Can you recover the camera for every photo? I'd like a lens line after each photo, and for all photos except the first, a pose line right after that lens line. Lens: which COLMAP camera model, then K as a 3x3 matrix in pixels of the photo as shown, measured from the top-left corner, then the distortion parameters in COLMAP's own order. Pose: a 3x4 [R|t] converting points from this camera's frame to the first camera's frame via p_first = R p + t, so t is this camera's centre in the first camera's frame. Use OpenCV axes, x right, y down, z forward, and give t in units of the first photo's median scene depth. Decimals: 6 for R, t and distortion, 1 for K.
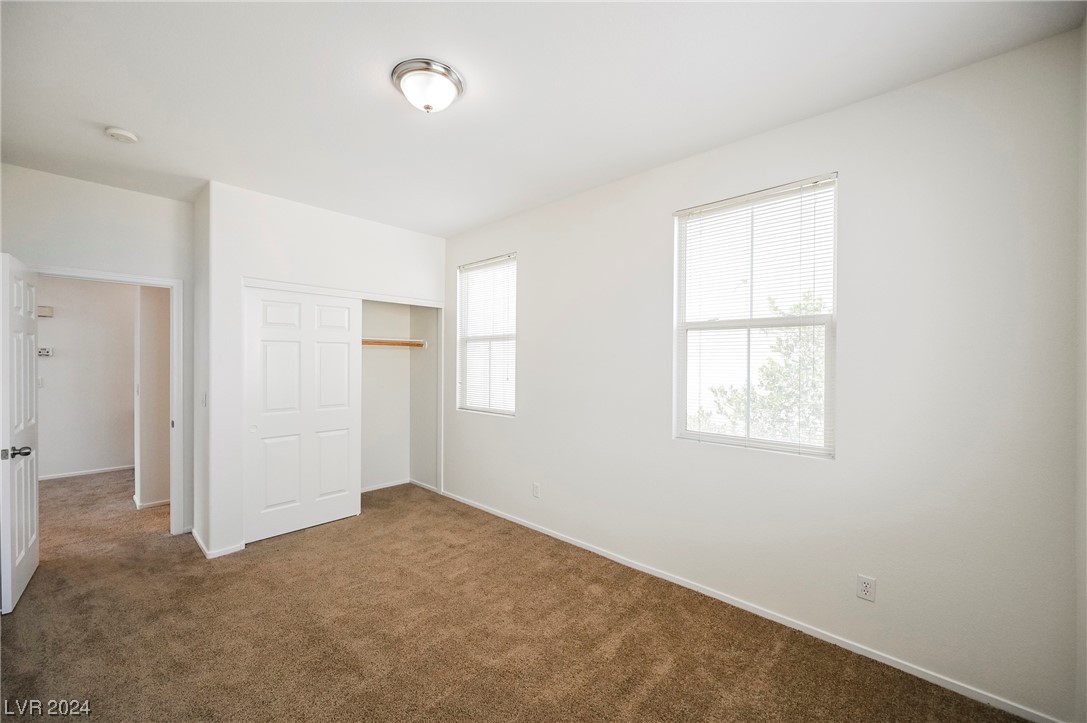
lens RADIAL K [[428.6, 0, 540.9], [0, 428.6, 359.7], [0, 0, 1]] dist [0.000228, 0.000060]
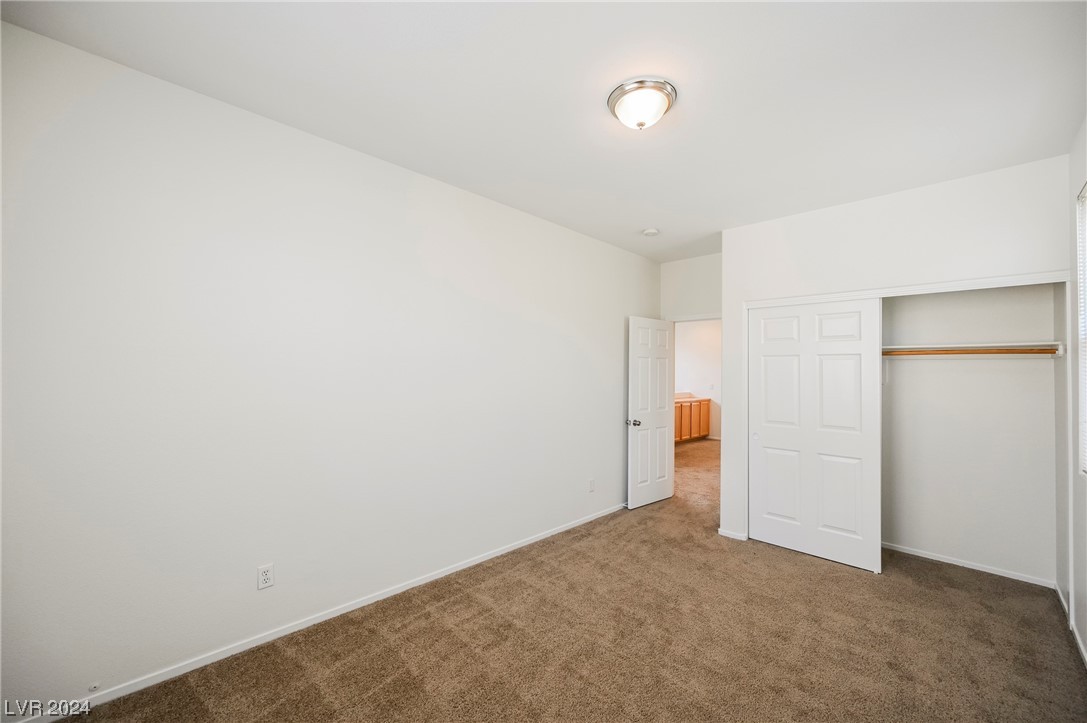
lens RADIAL K [[428.6, 0, 540.9], [0, 428.6, 359.7], [0, 0, 1]] dist [0.000228, 0.000060]
pose [[-0.037832, -0.030958, -0.998804, 0.442647], [-0.012165, 0.999460, -0.030518, 0.005075], [0.999210, 0.010996, -0.038188, 0.470798]]
